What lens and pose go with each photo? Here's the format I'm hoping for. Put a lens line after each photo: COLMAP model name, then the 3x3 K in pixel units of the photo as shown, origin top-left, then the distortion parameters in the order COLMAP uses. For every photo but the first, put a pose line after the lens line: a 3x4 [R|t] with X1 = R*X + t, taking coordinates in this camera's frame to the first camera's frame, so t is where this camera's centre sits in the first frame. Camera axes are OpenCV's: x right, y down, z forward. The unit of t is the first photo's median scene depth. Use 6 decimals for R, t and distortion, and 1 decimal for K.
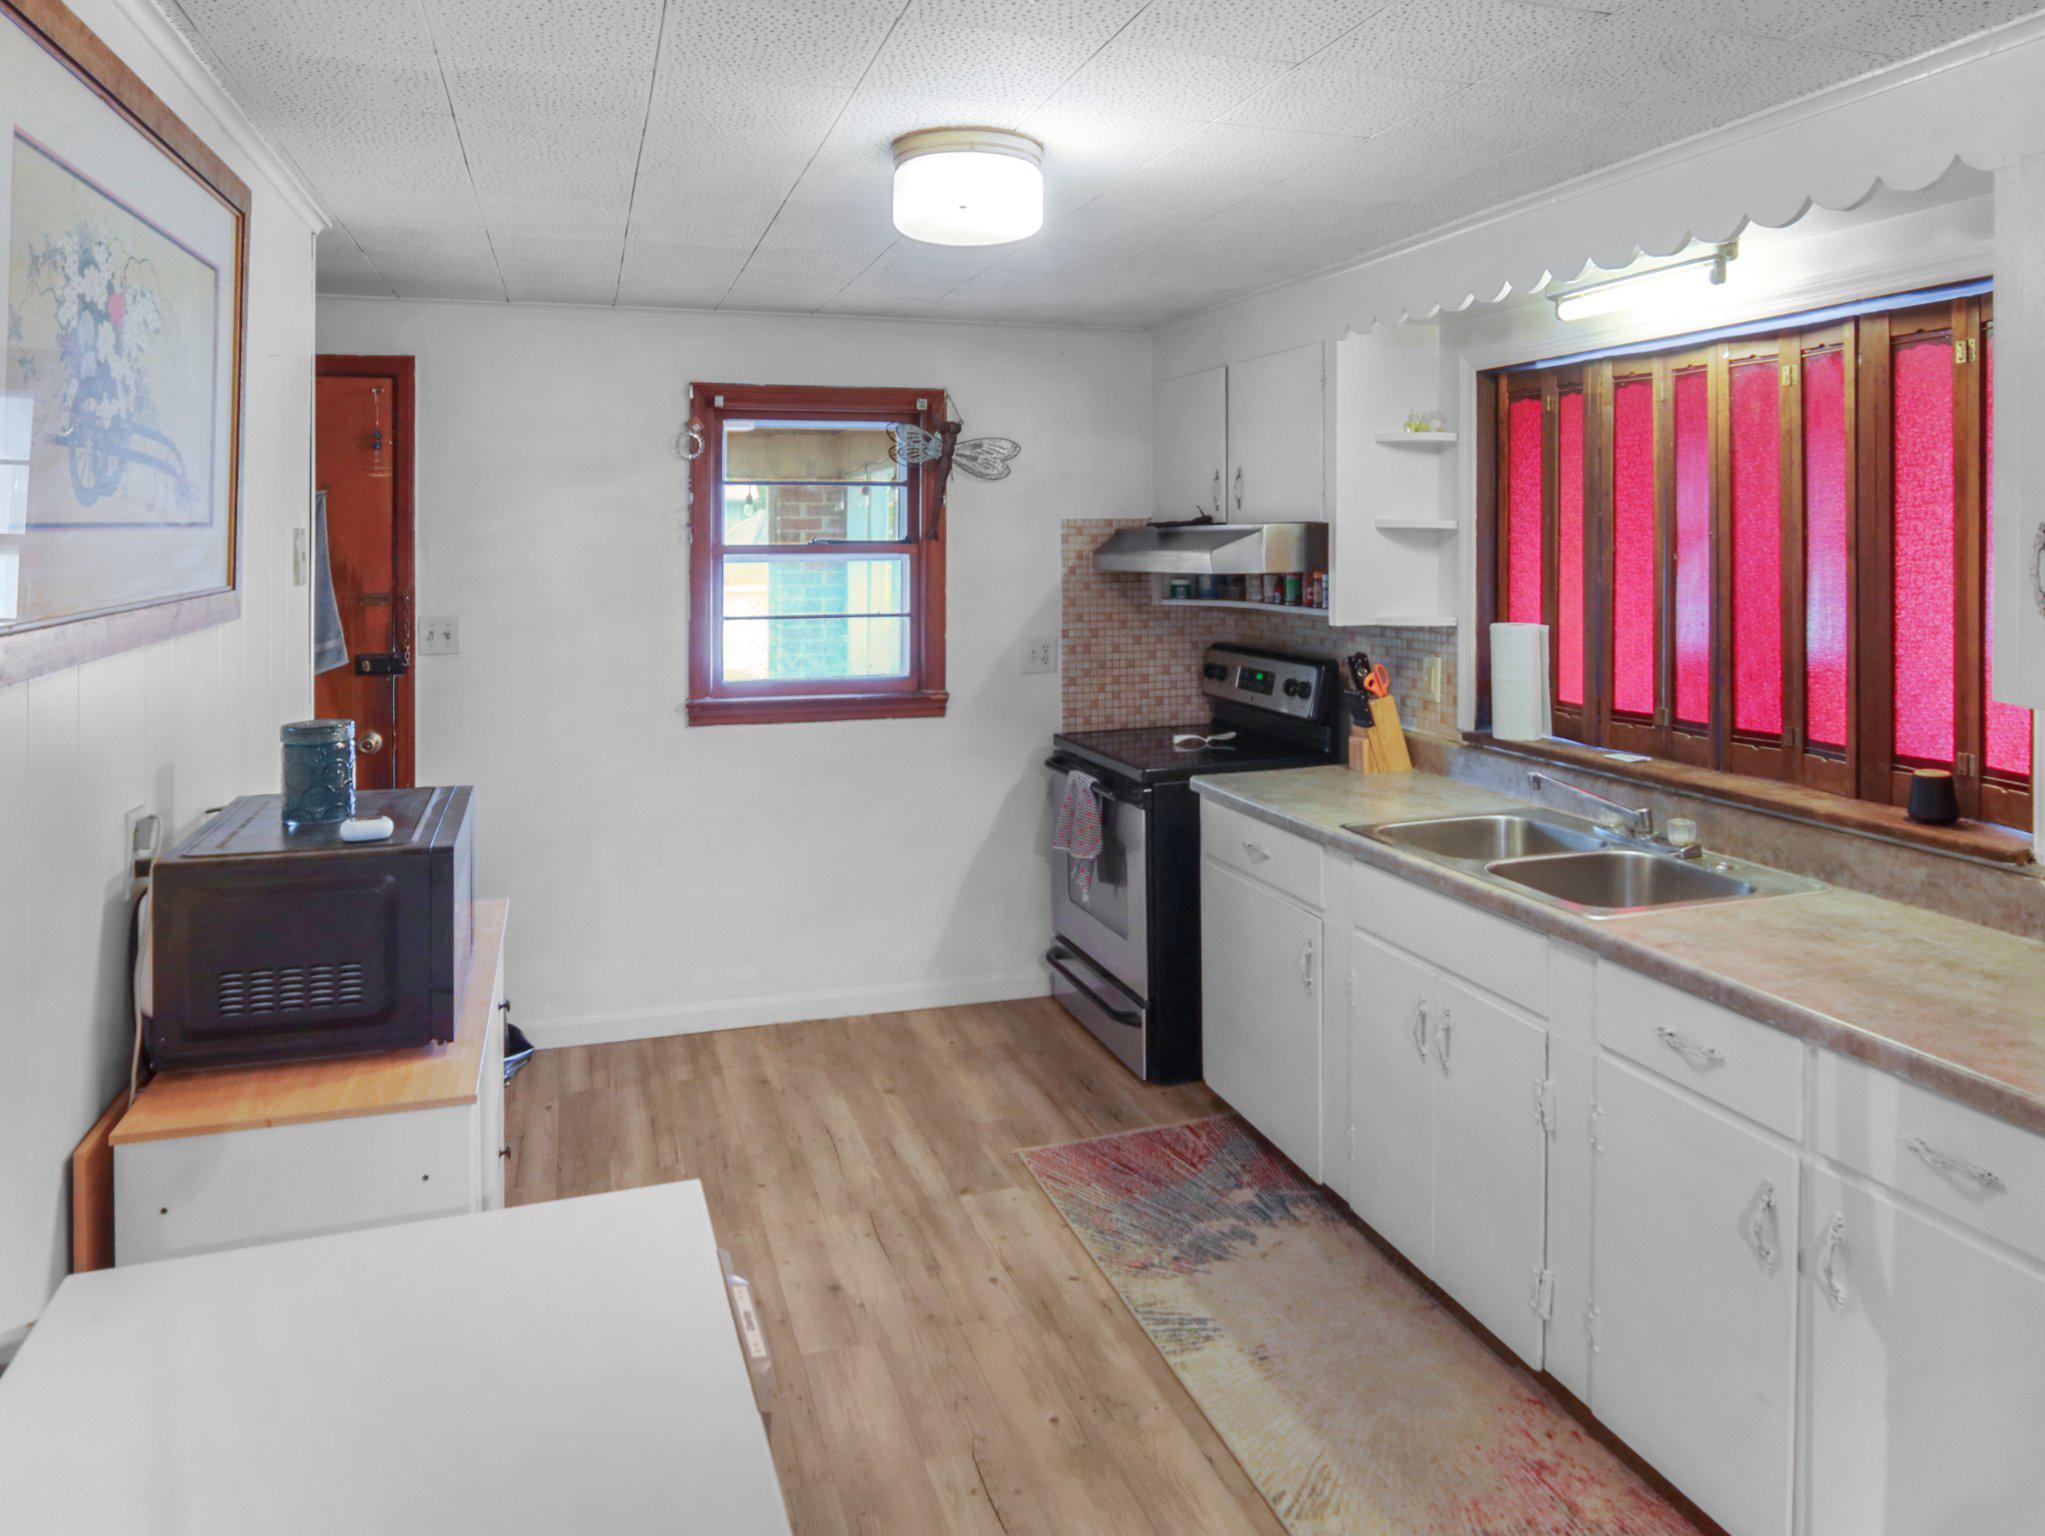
lens RADIAL K [[1405.2, 0, 1018.0], [0, 1405.2, 529.4], [0, 0, 1]] dist [-0.036752, -0.000375]
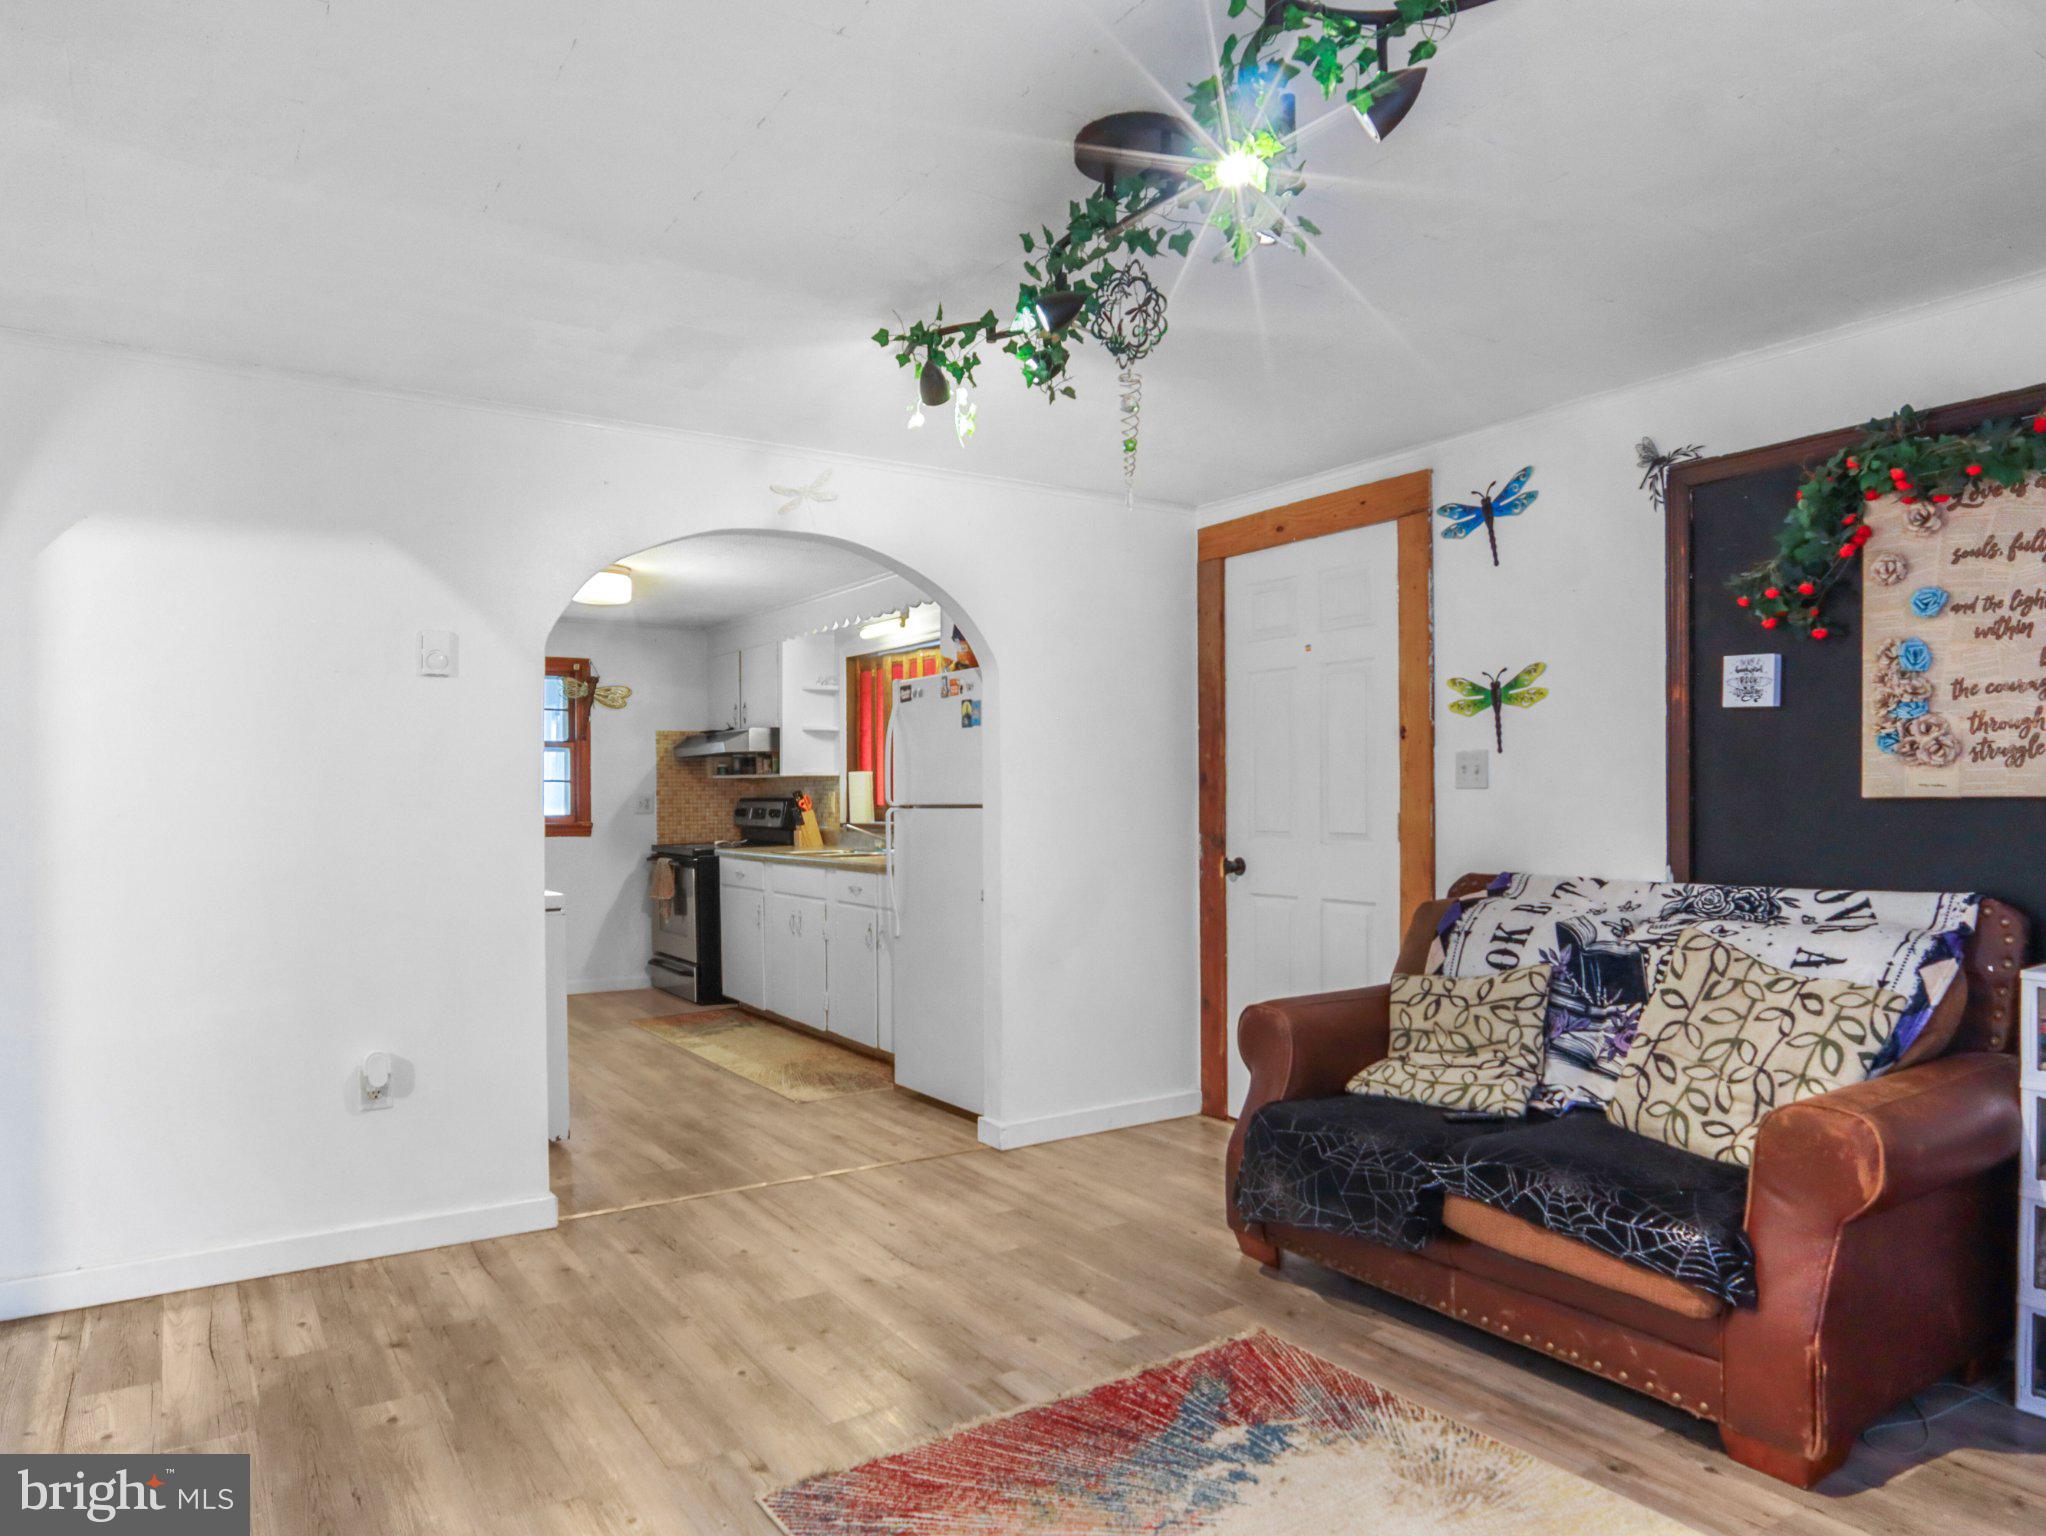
lens RADIAL K [[1324.5, 0, 1051.6], [0, 1324.5, 825.0], [0, 0, 1]] dist [-0.031933, 0.001248]
pose [[0.959670, -0.006952, 0.281042, 0.046981], [-0.000058, 0.999689, 0.024928, 0.083424], [-0.281128, -0.023938, 0.959372, -0.929901]]
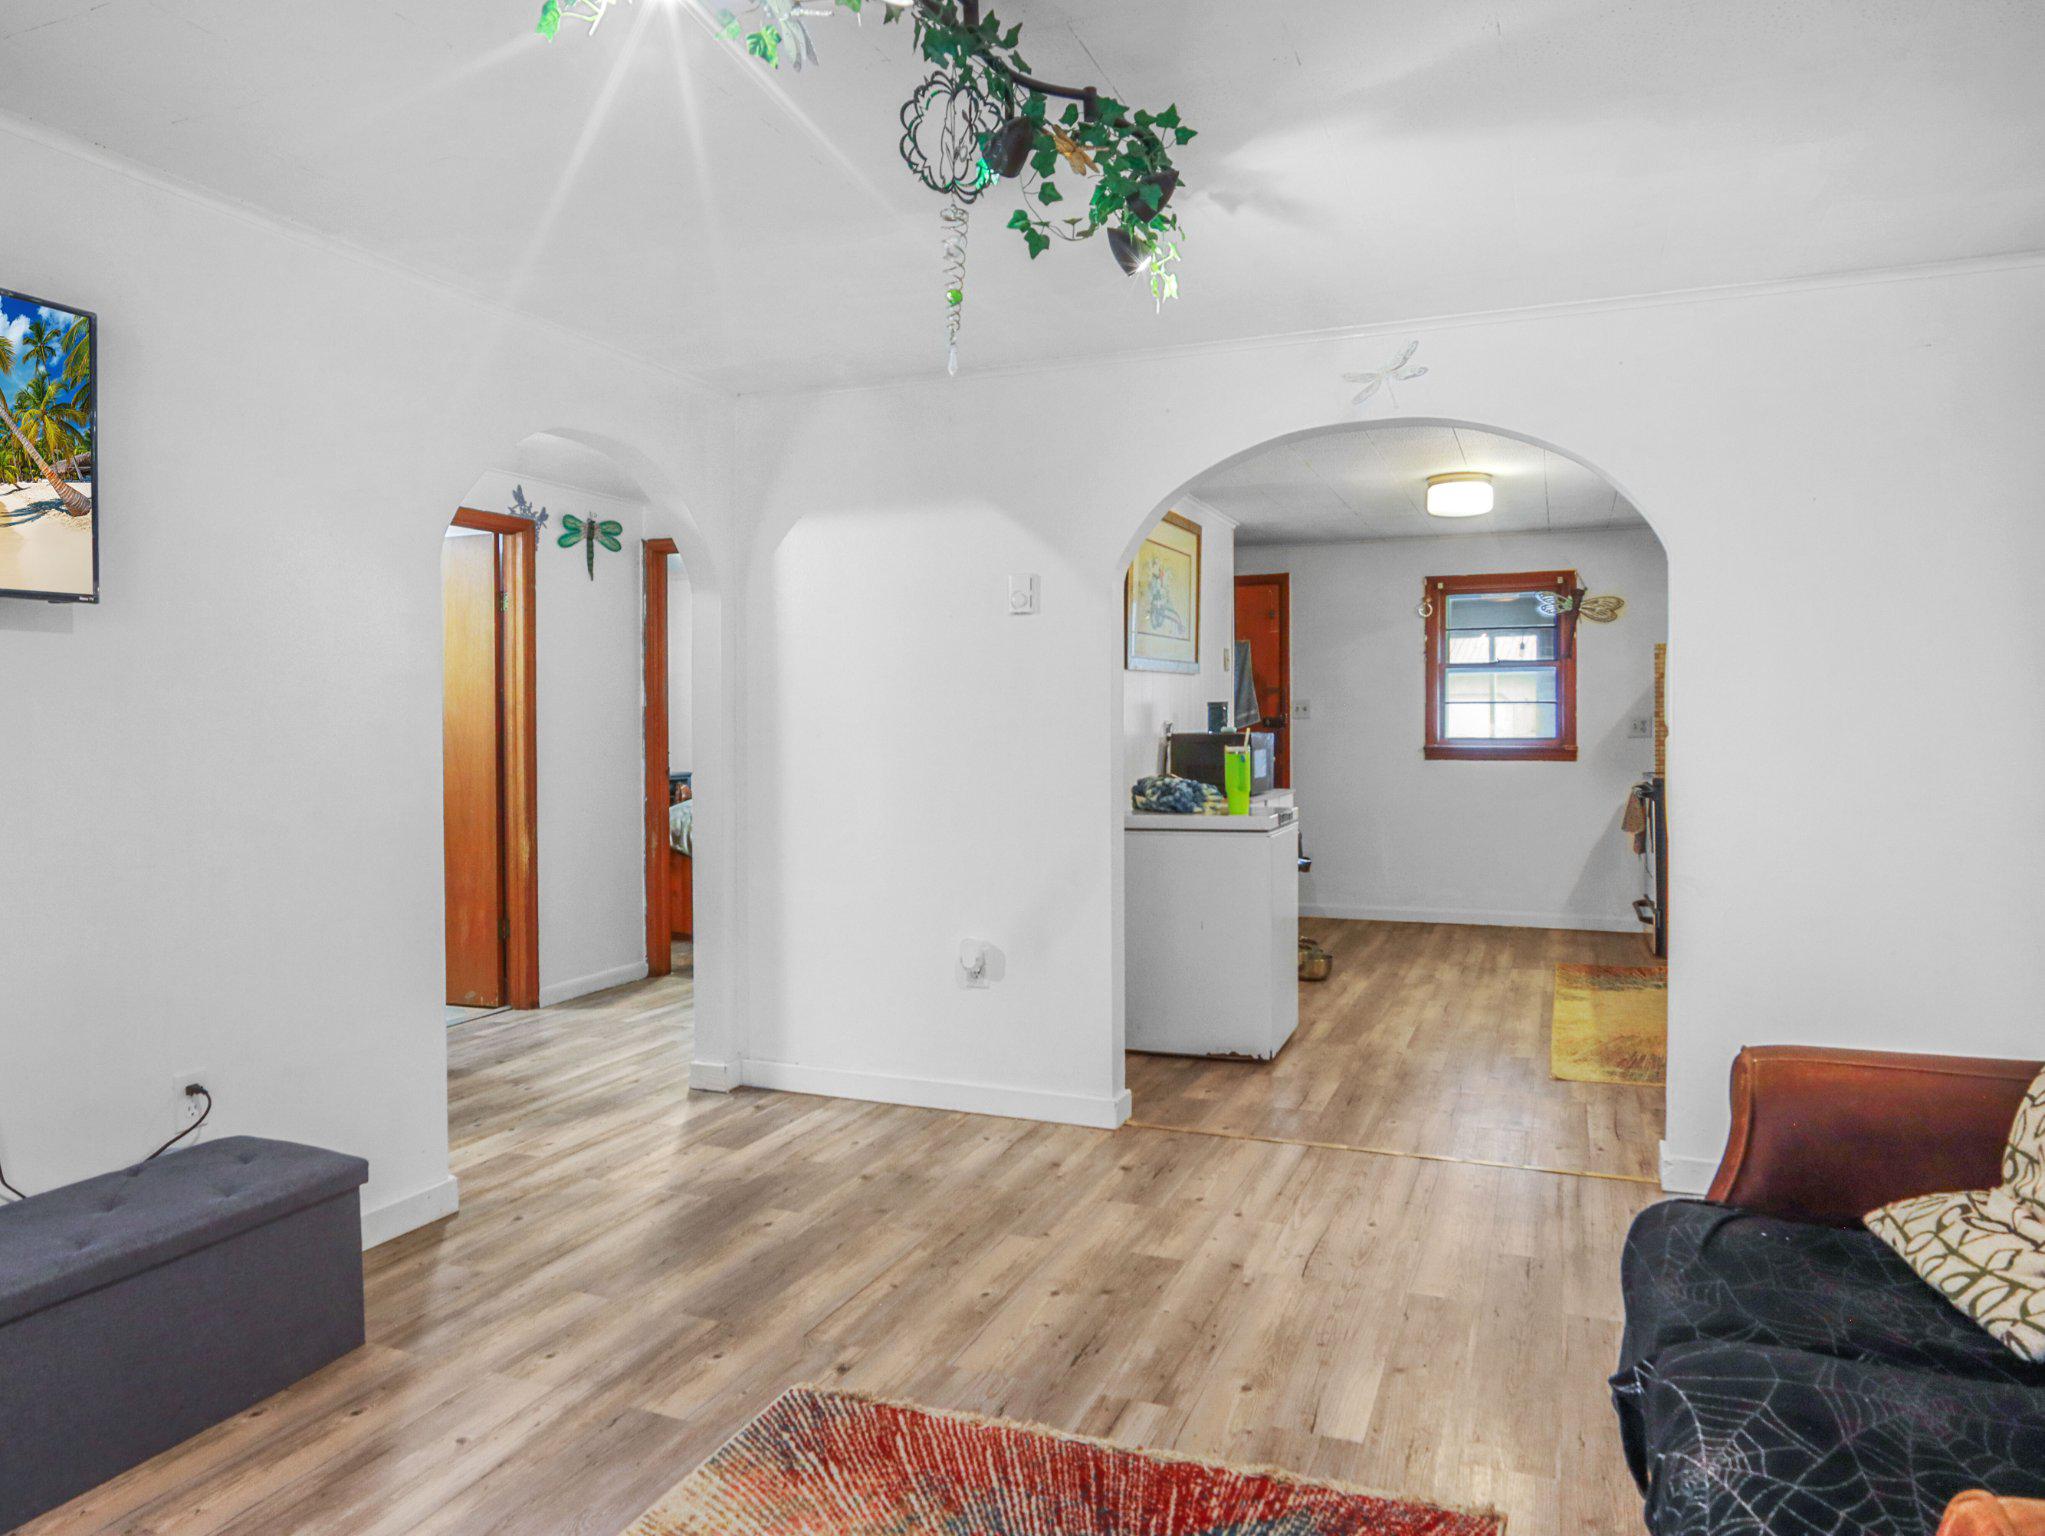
lens RADIAL K [[1334.0, 0, 1022.5], [0, 1334.0, 768.0], [0, 0, 1]] dist [-0.032187, -0.001105]
pose [[0.772238, 0.021252, -0.634978, 0.506881], [0.005225, 0.999194, 0.039796, 0.081614], [0.635312, -0.034050, 0.771505, -0.761156]]
